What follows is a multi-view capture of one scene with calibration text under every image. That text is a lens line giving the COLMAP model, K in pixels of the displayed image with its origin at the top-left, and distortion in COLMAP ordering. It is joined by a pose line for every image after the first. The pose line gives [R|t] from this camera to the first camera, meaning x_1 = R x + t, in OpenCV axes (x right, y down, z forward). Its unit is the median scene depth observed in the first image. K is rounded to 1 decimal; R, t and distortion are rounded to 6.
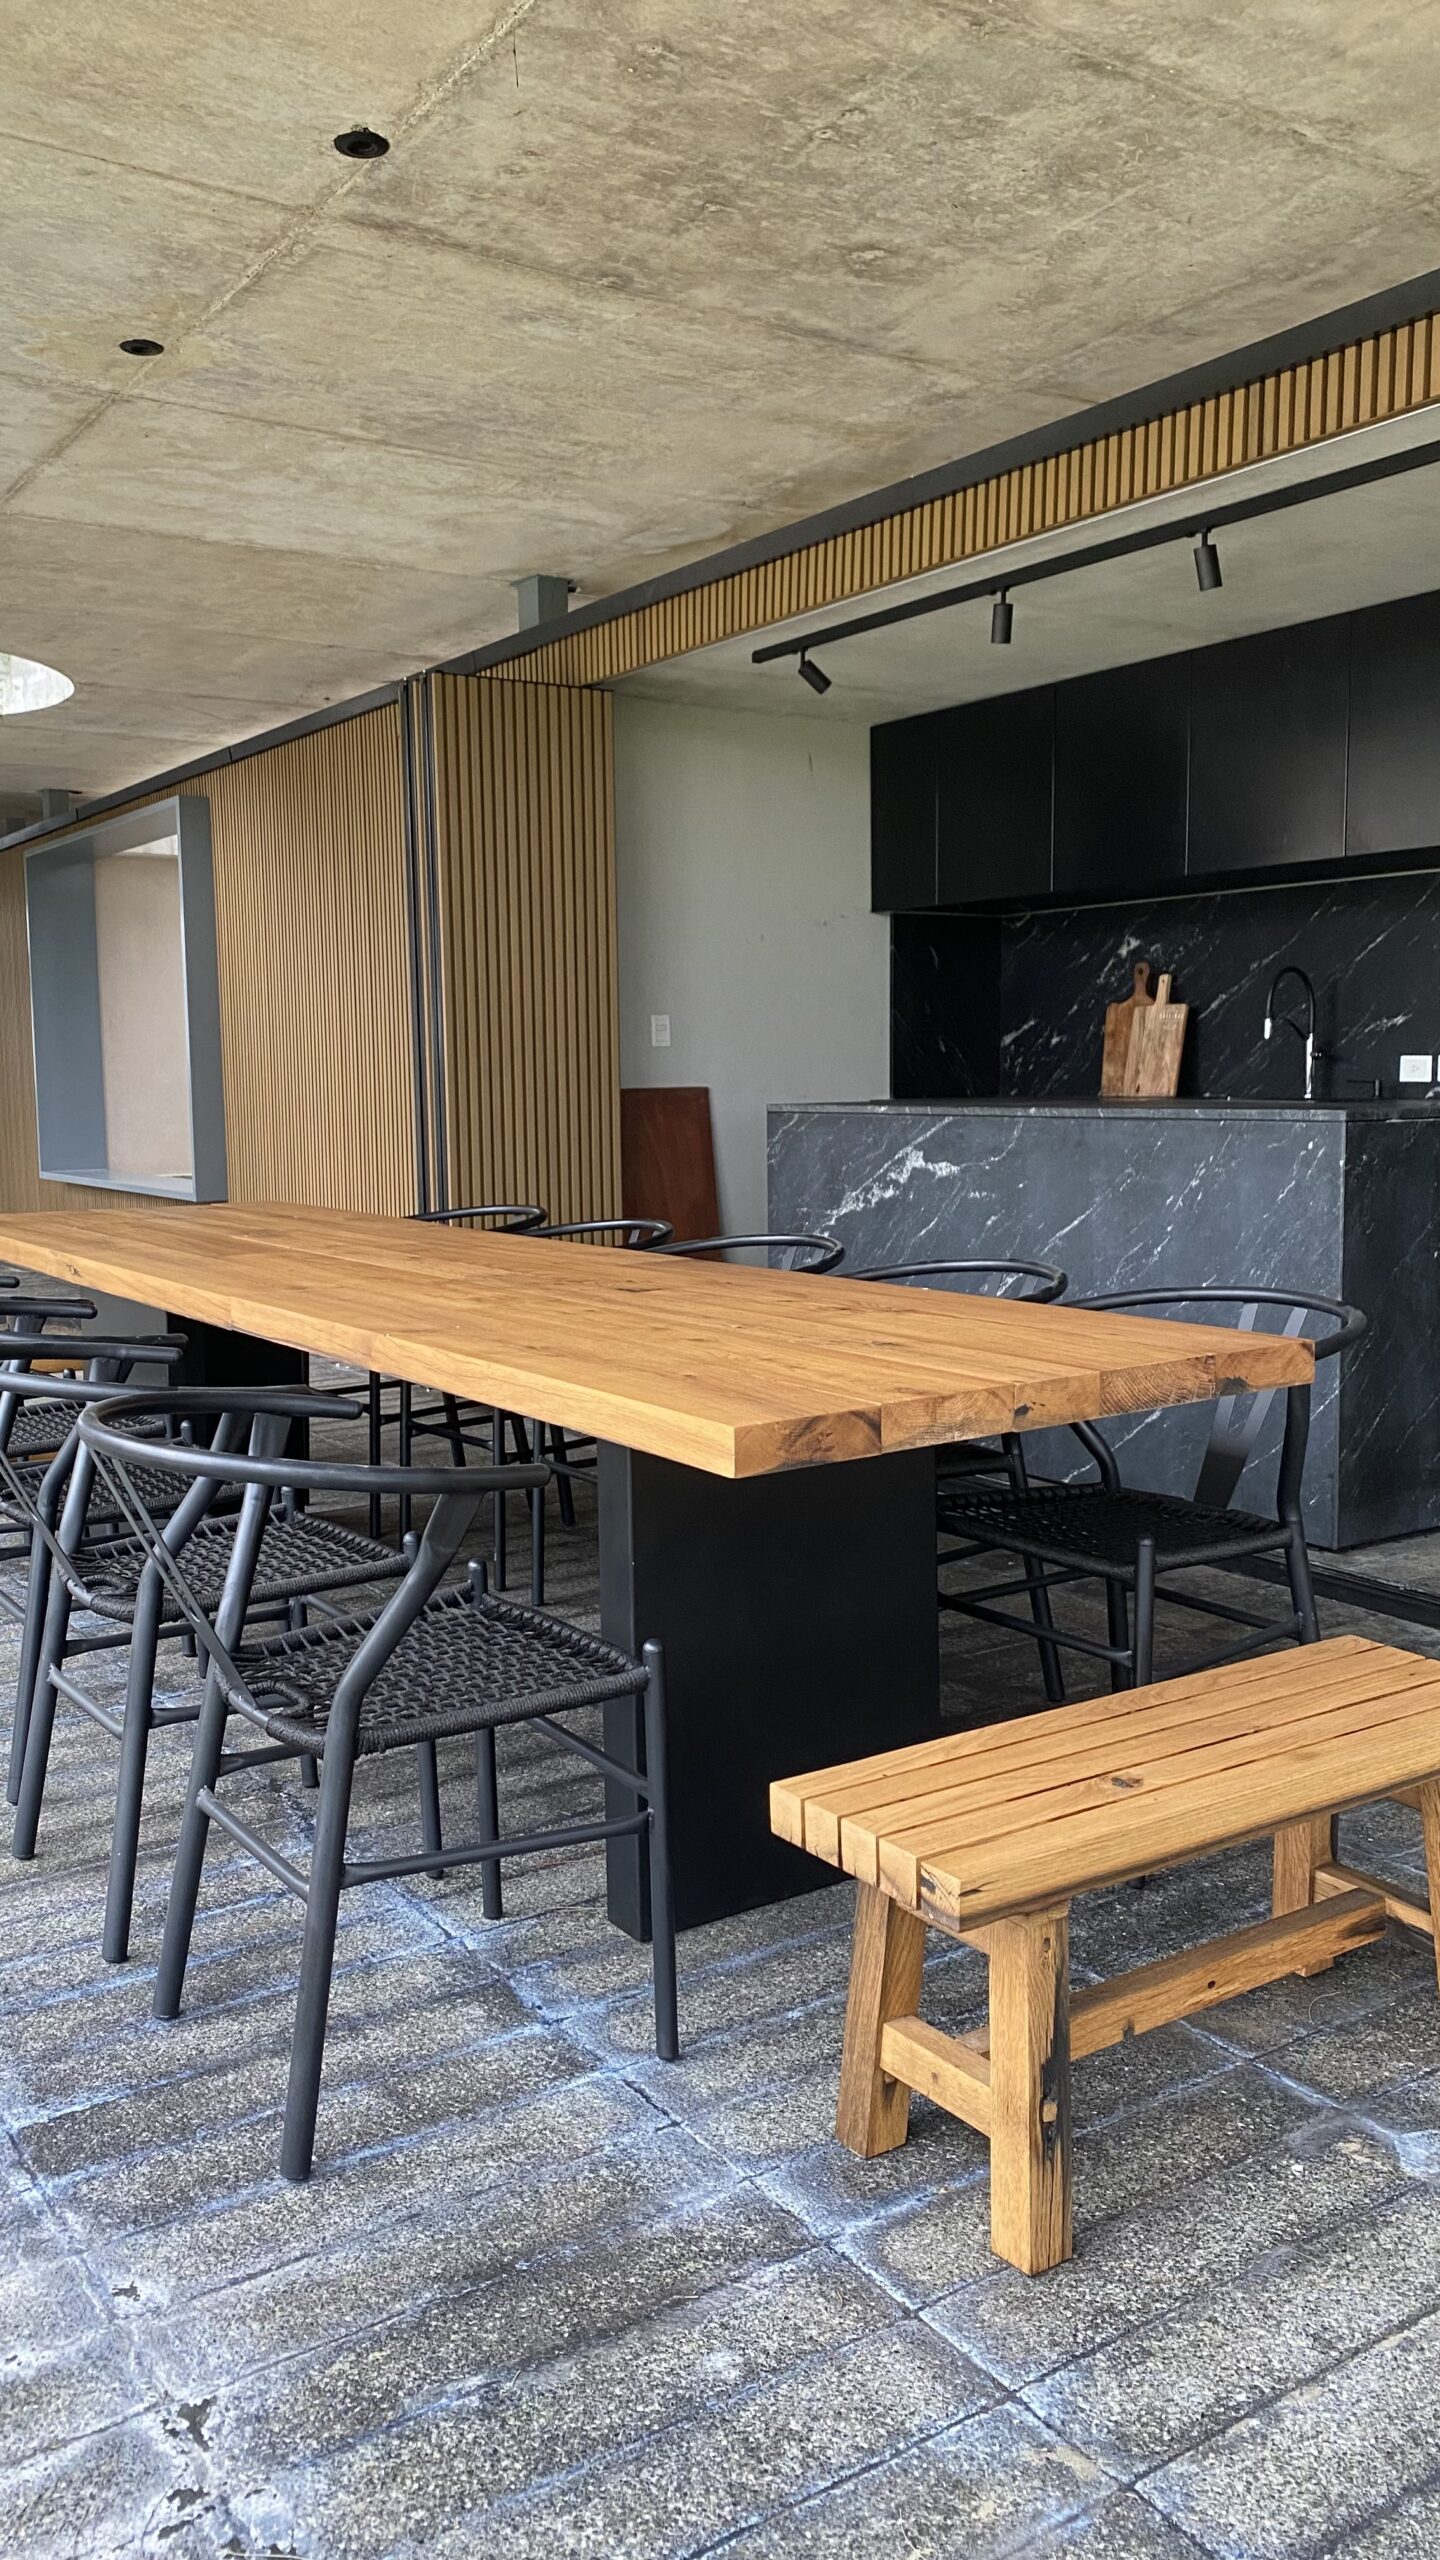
lens RADIAL K [[1947.8, 0, 707.7], [0, 1947.8, 1280.0], [0, 0, 1]] dist [0.026150, -0.043262]
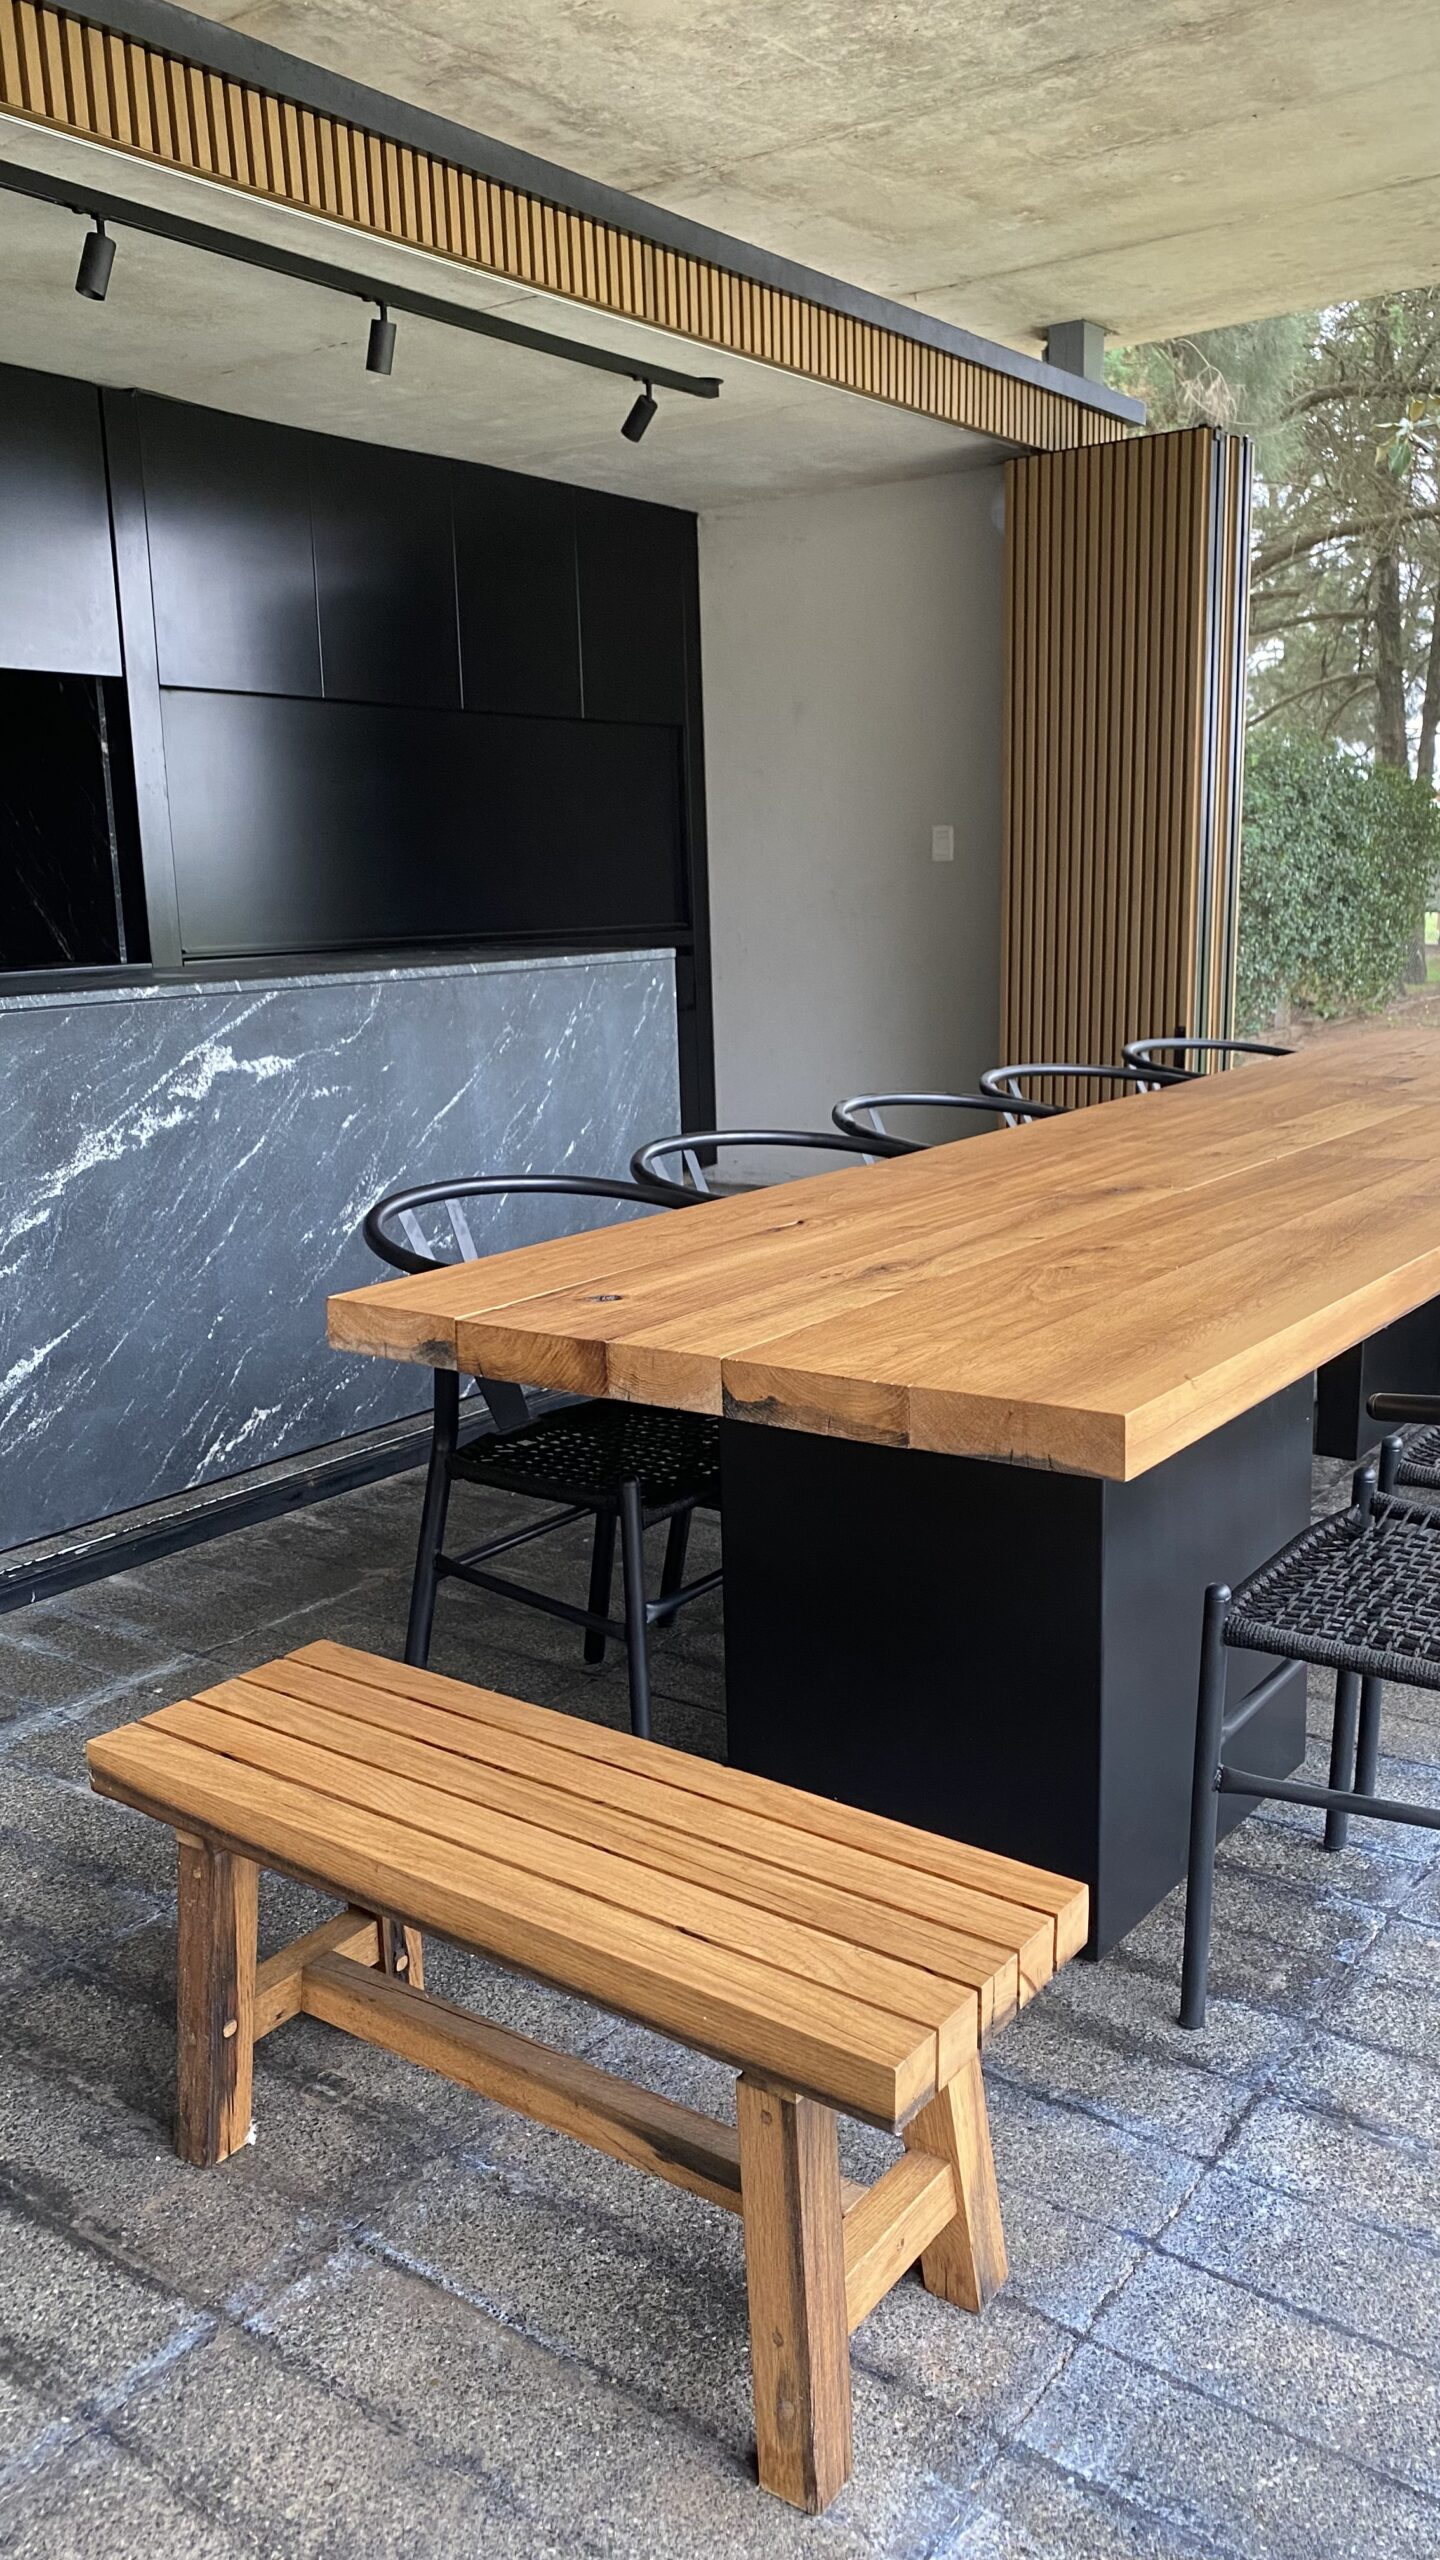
lens RADIAL K [[1949.0, 0, 720.0], [0, 1949.0, 1280.0], [0, 0, 1]] dist [0.024673, -0.040769]
pose [[-0.340923, -0.171282, 0.924356, -0.676294], [0.128131, 0.965620, 0.226186, -0.134786], [-0.931318, 0.195550, -0.307256, 1.193129]]
